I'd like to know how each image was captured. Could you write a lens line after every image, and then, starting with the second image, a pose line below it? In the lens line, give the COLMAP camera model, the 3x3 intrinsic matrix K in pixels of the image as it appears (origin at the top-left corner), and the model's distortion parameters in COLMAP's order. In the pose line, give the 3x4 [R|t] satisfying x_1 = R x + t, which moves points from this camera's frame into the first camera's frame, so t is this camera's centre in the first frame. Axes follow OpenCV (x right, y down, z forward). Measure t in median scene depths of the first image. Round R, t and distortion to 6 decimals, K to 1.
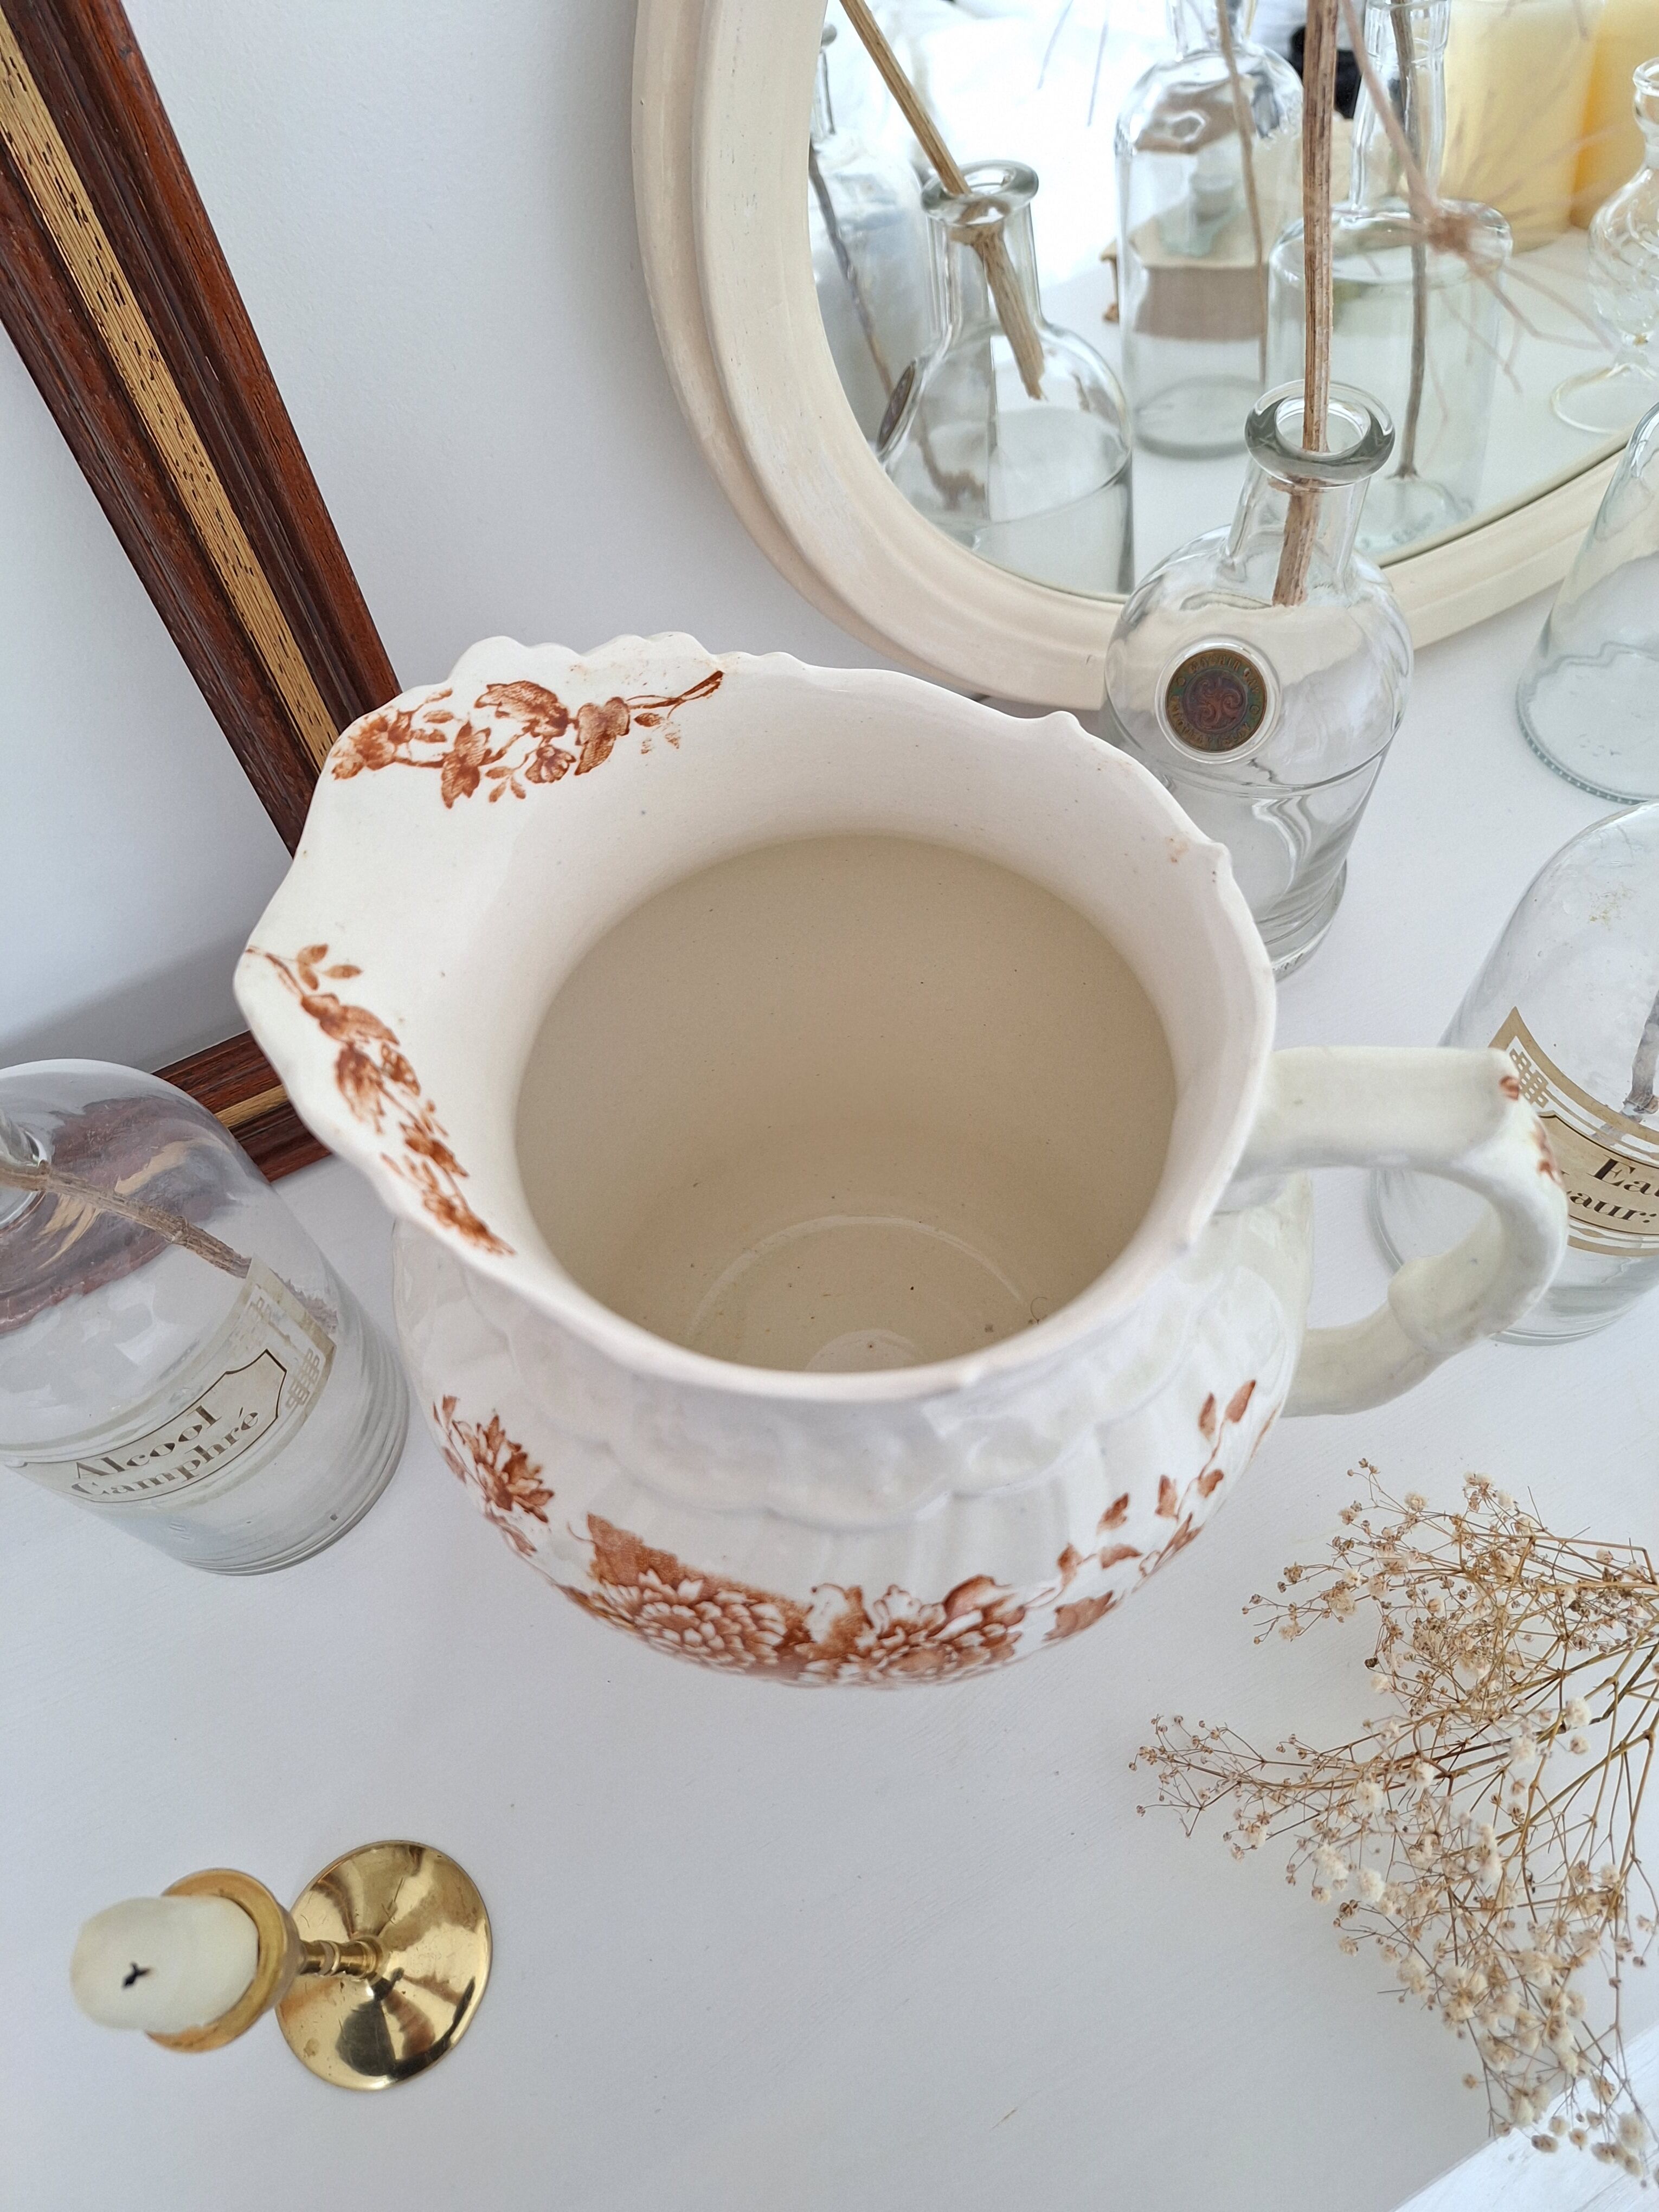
lens RADIAL K [[1528.3, 0, 849.7], [0, 1528.3, 1114.4], [0, 0, 1]] dist [0.187024, -0.306532]
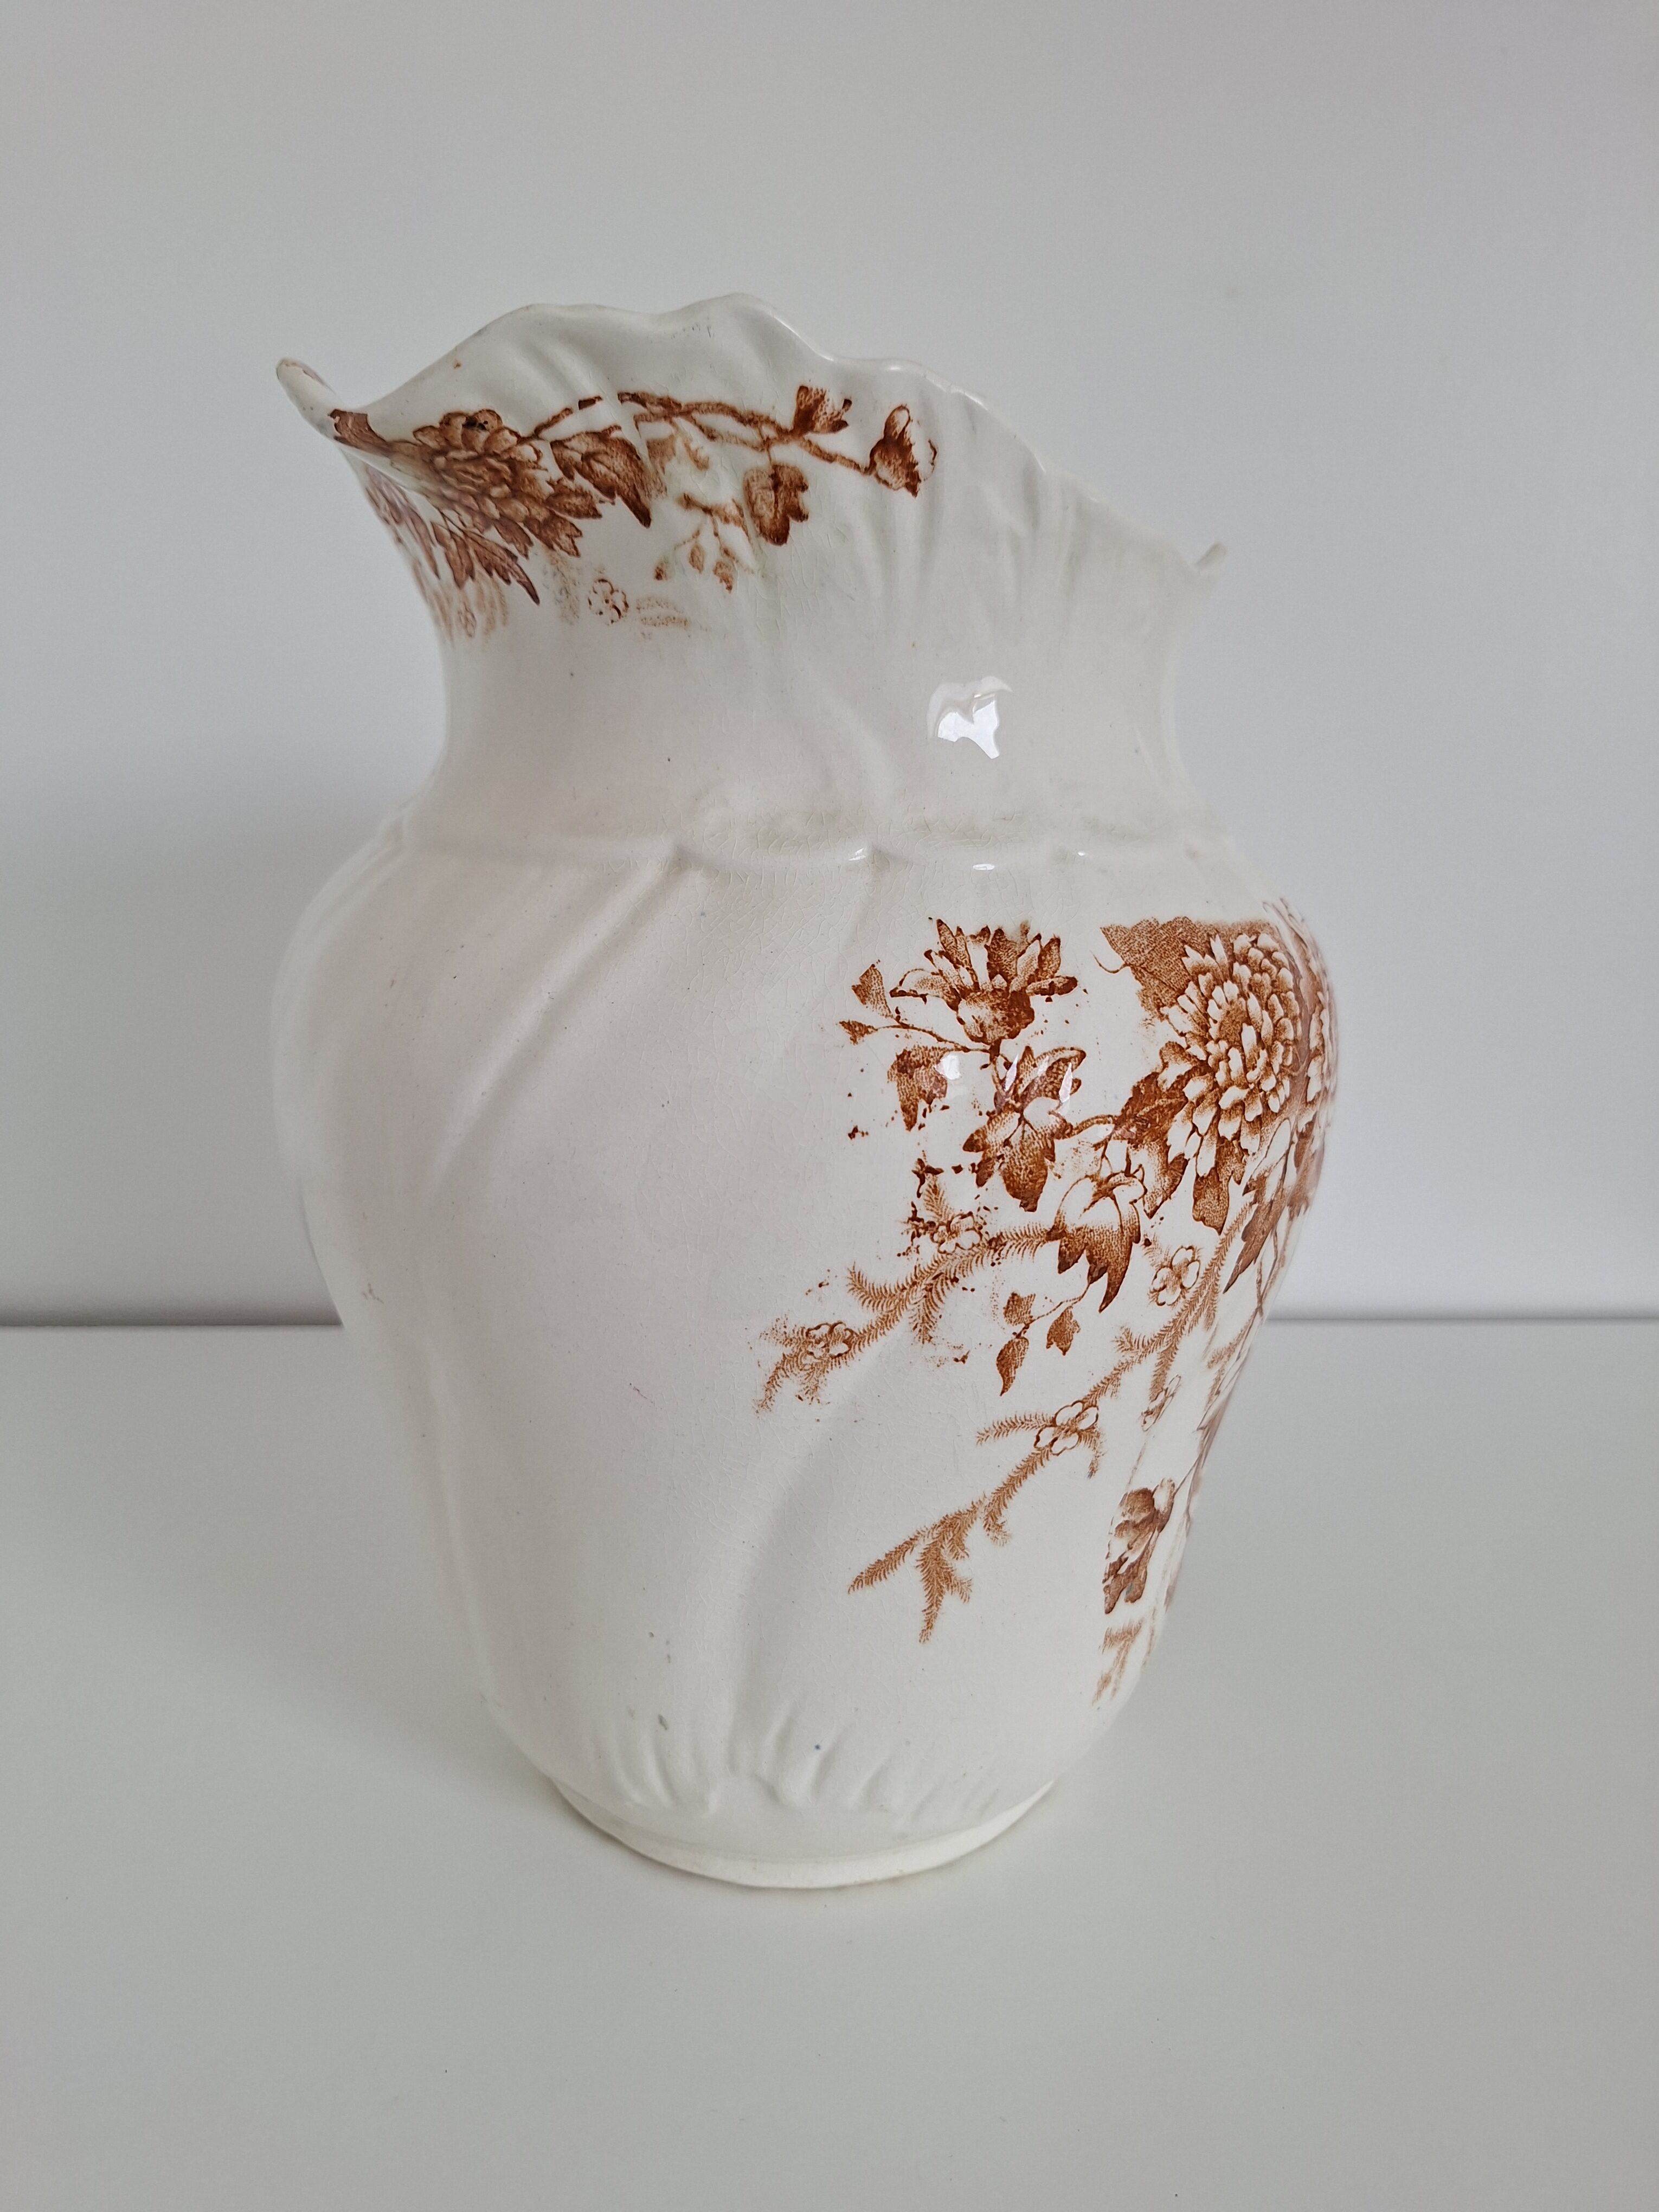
lens RADIAL K [[1570.9, 0, 827.1], [0, 1570.9, 1117.9], [0, 0, 1]] dist [0.154511, -0.370687]
pose [[0.471059, -0.176280, 0.864308, -0.963221], [0.761698, 0.575458, -0.297767, 0.451154], [-0.444882, 0.798607, 0.405347, 0.814249]]
